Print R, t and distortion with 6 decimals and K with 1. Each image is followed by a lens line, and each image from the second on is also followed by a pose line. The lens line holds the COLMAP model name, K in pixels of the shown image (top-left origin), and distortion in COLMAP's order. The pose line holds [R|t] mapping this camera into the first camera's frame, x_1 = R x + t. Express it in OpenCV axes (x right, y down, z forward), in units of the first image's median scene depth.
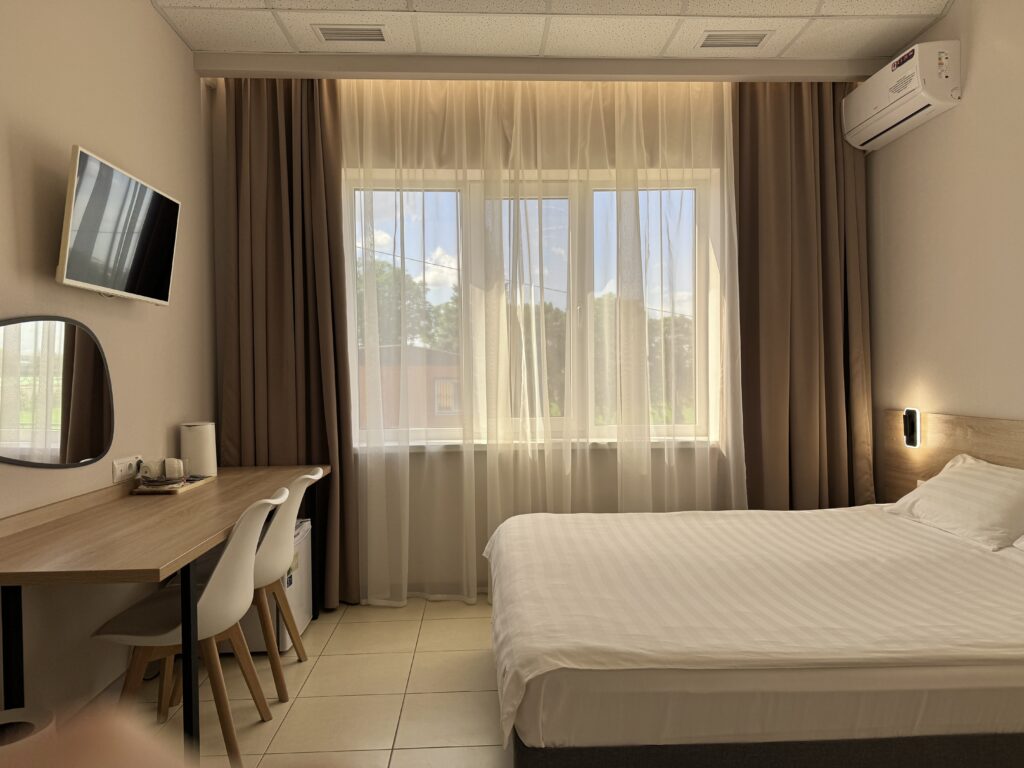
lens RADIAL K [[720.3, 0, 520.5], [0, 720.3, 385.0], [0, 0, 1]] dist [0.033625, -0.035548]
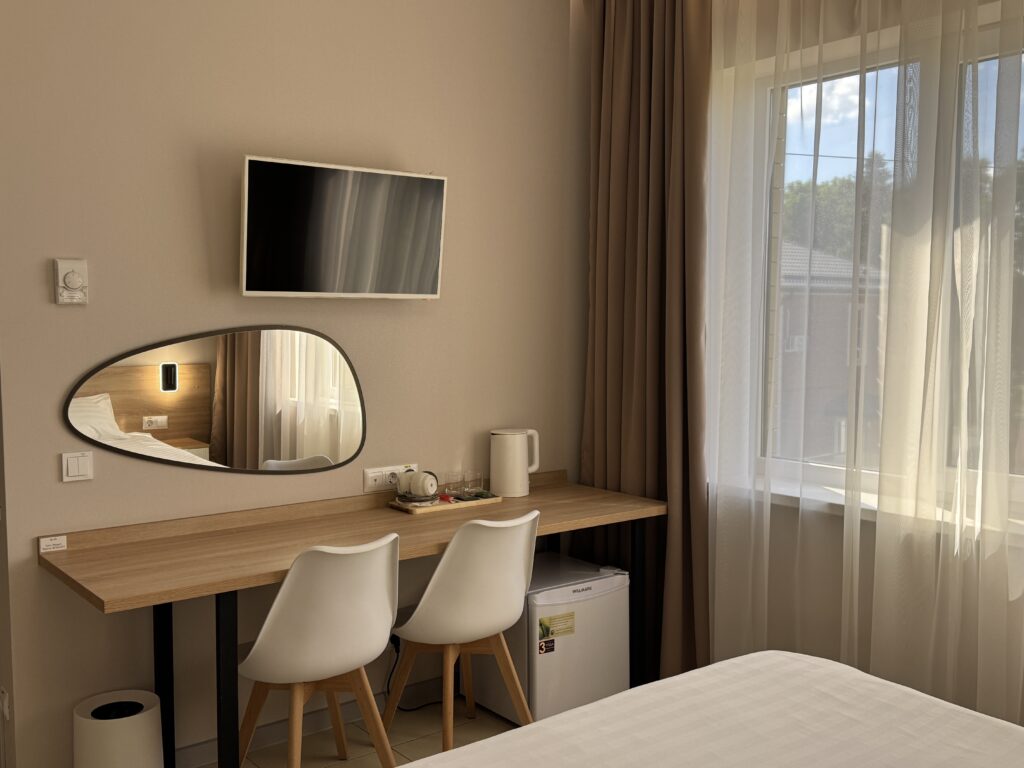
lens RADIAL K [[1005.9, 0, 510.6], [0, 1005.9, 386.5], [0, 0, 1]] dist [0.094666, 0.000000]
pose [[0.565275, 0.069888, -0.821937, 0.485745], [-0.017119, 0.997184, 0.073016, -0.079655], [0.824725, -0.027204, 0.564879, 0.325926]]
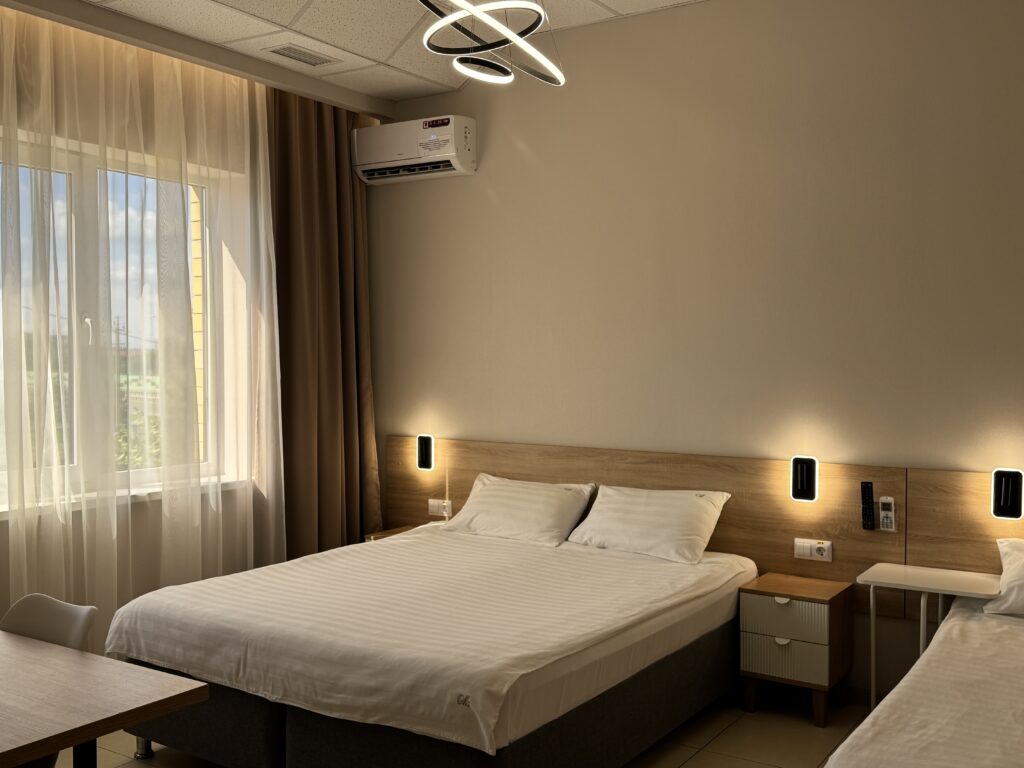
lens RADIAL K [[1005.9, 0, 513.2], [0, 1005.9, 383.0], [0, 0, 1]] dist [0.094666, 0.000000]
pose [[0.592203, -0.006234, 0.805765, -0.625486], [-0.000257, 0.999969, 0.007926, -0.059653], [-0.805789, -0.004901, 0.592183, -0.013339]]
